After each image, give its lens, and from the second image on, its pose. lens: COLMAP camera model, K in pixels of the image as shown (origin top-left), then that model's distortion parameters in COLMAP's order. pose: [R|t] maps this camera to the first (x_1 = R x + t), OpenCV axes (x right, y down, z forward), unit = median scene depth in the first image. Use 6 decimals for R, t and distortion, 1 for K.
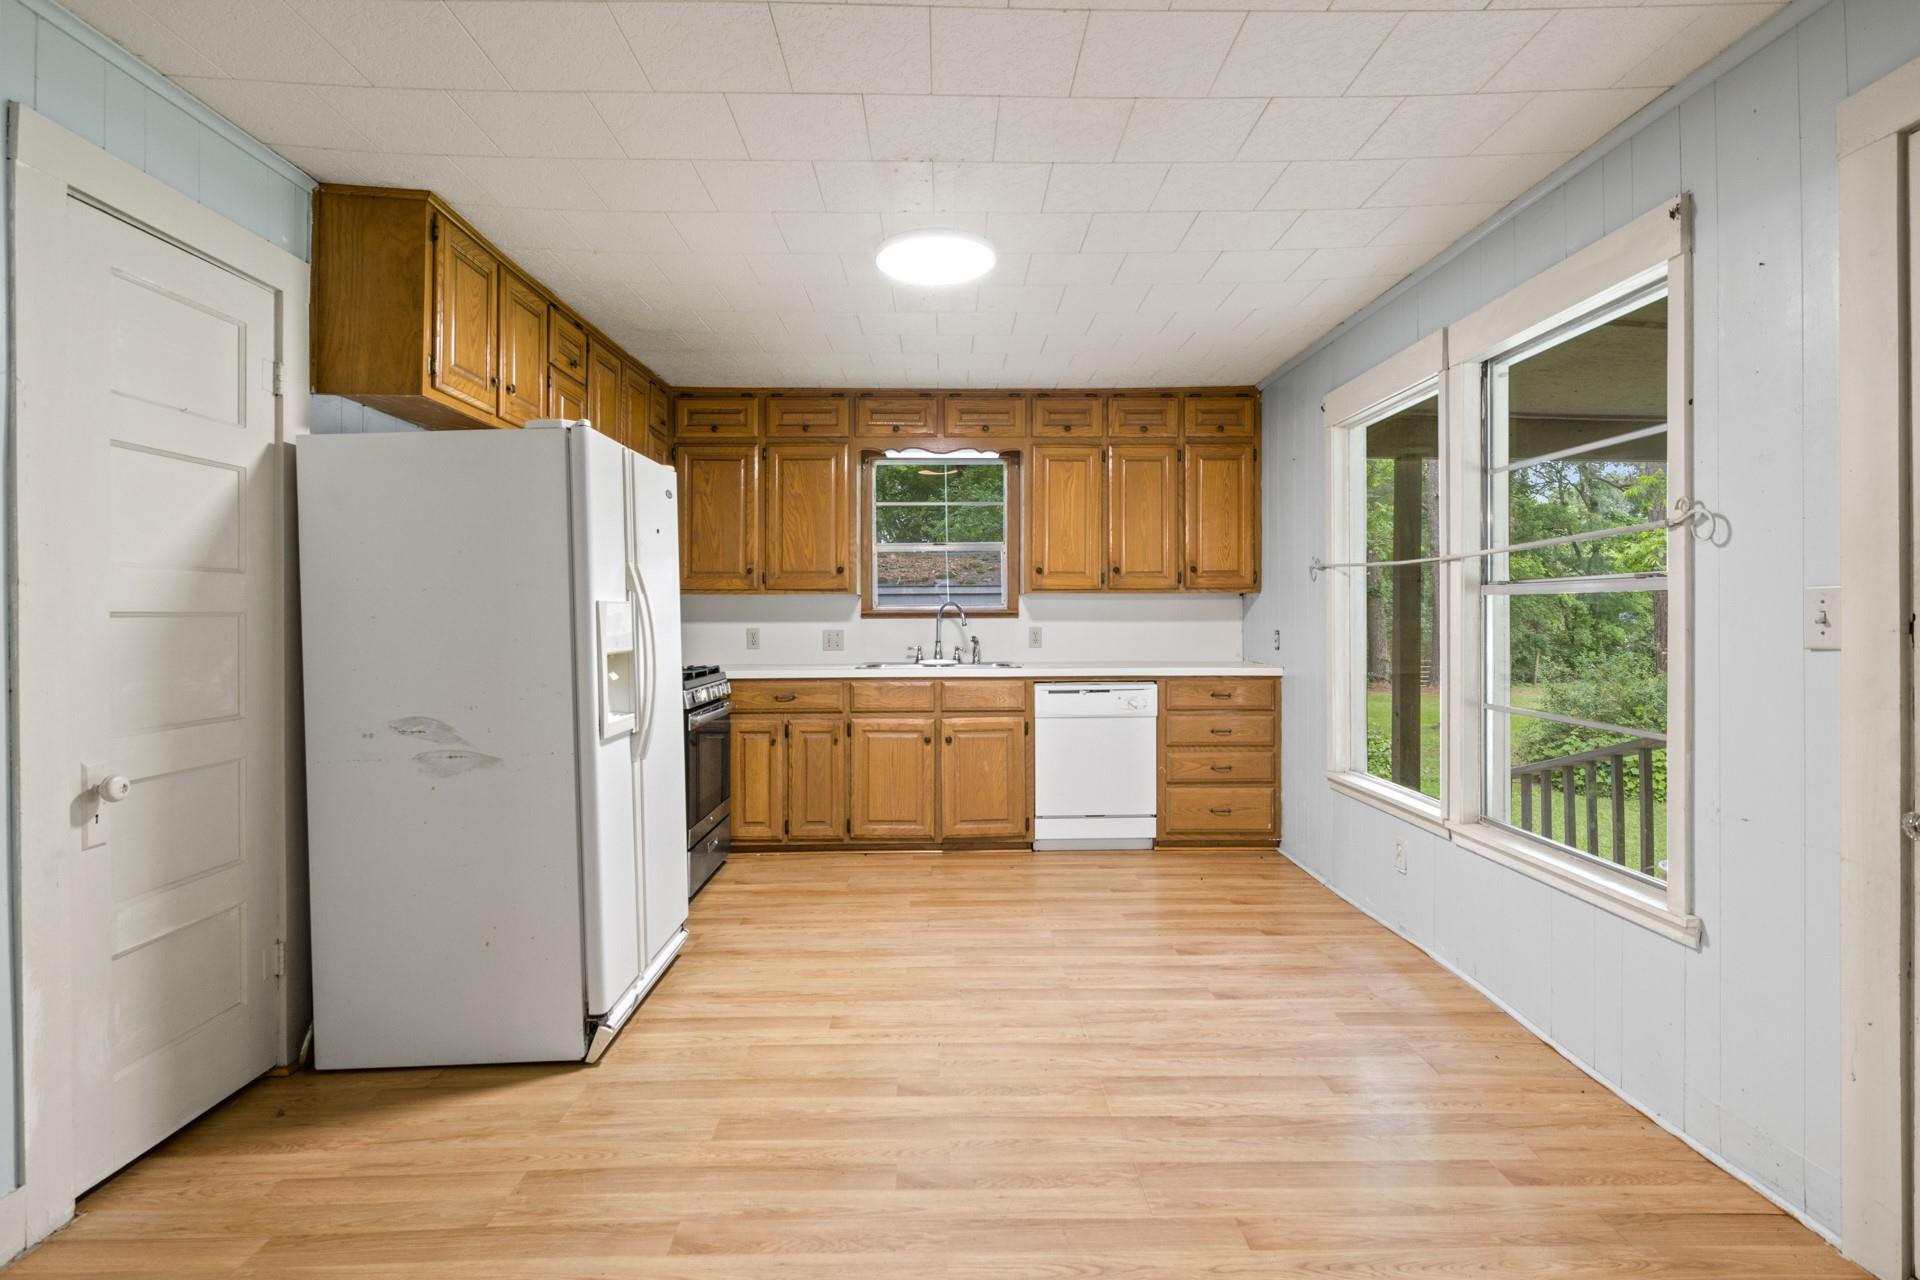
lens RADIAL K [[964.7, 0, 963.7], [0, 964.7, 614.7], [0, 0, 1]] dist [-0.007130, -0.000149]
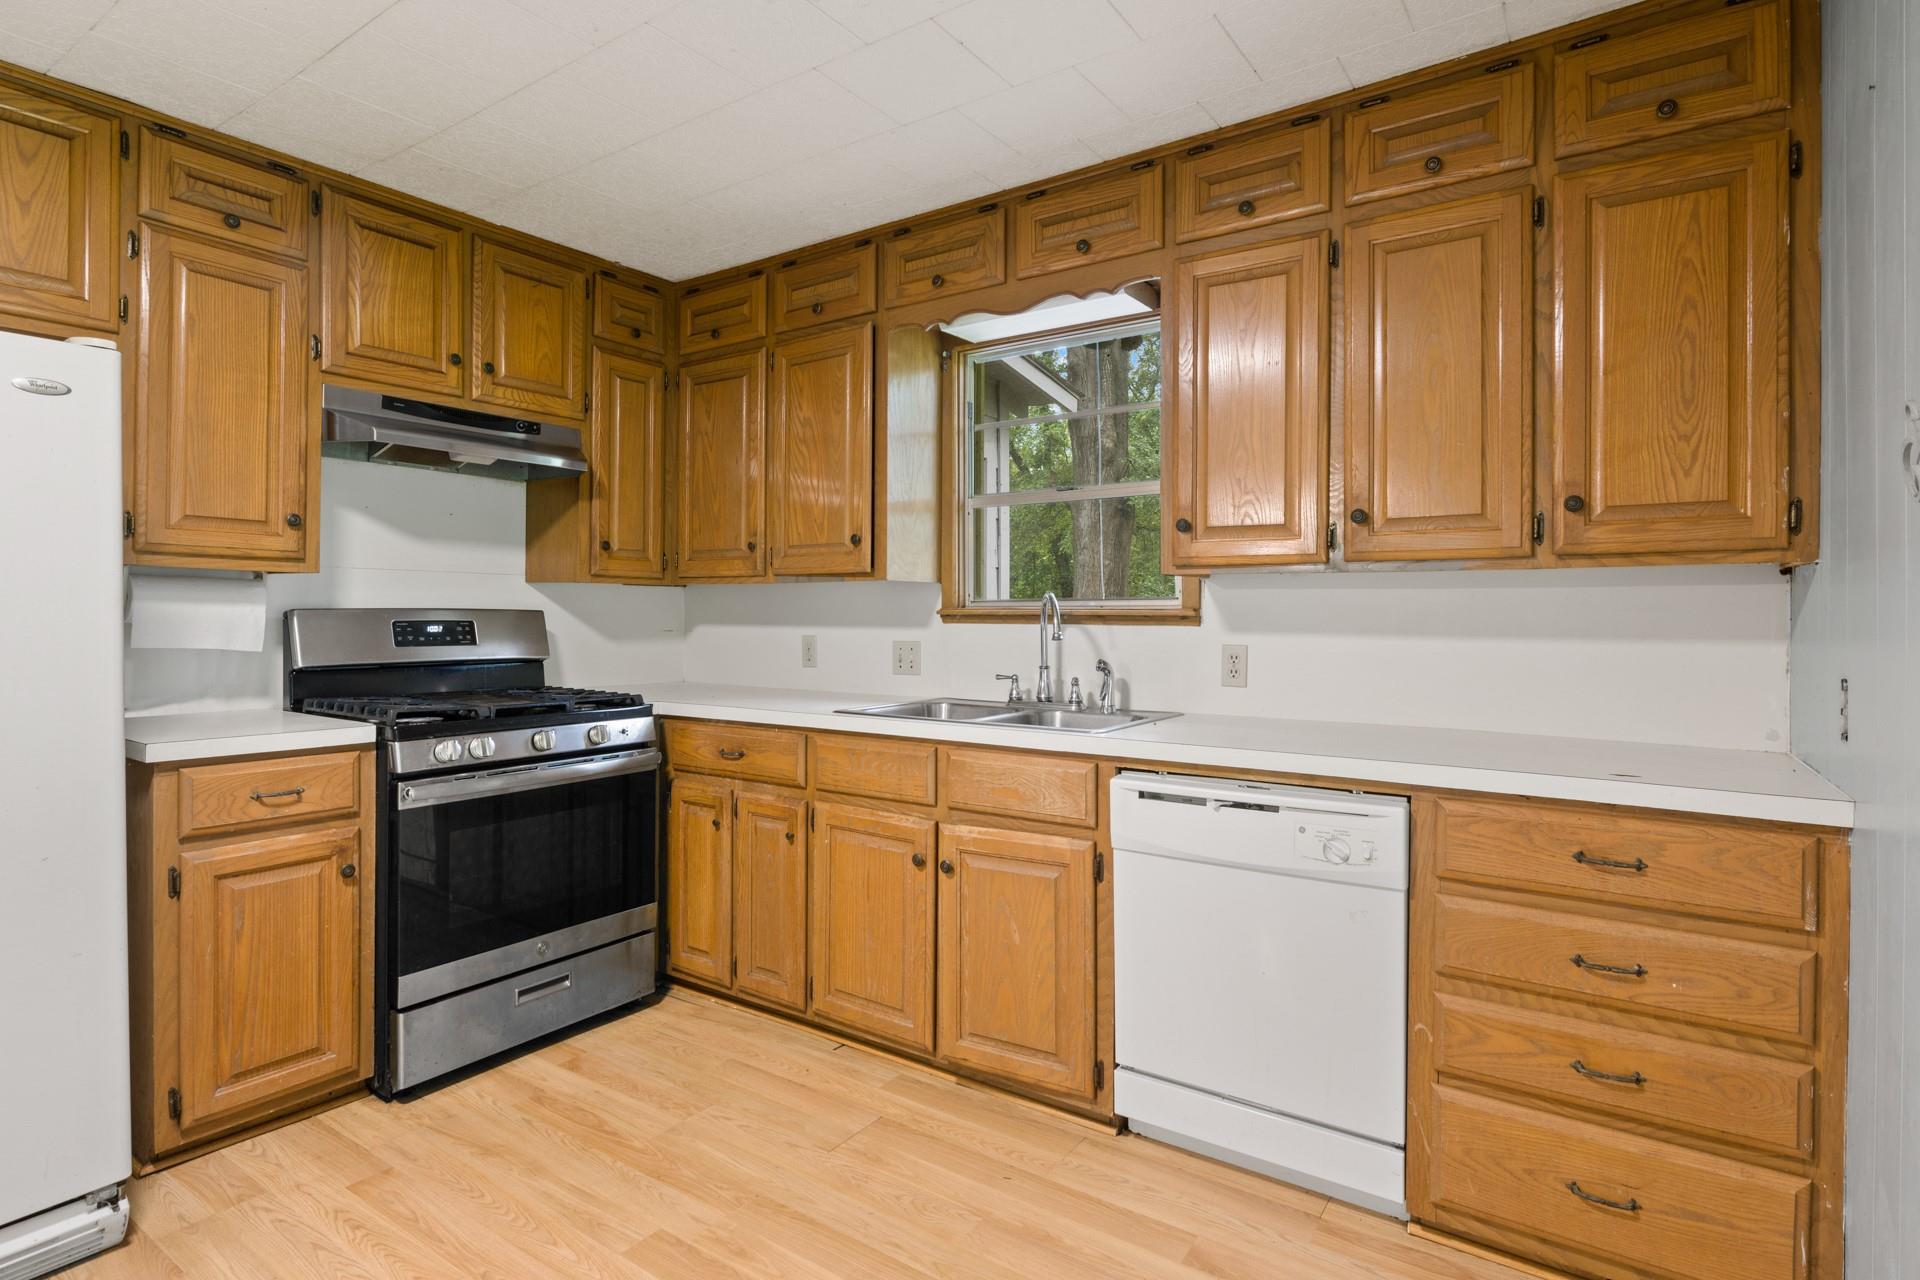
lens RADIAL K [[964.7, 0, 959.3], [0, 964.7, 616.0], [0, 0, 1]] dist [-0.007130, -0.000149]
pose [[0.811950, 0.009318, -0.583653, 0.323134], [-0.007102, 0.999956, 0.006084, -0.005073], [0.583684, -0.000795, 0.811981, 0.682837]]
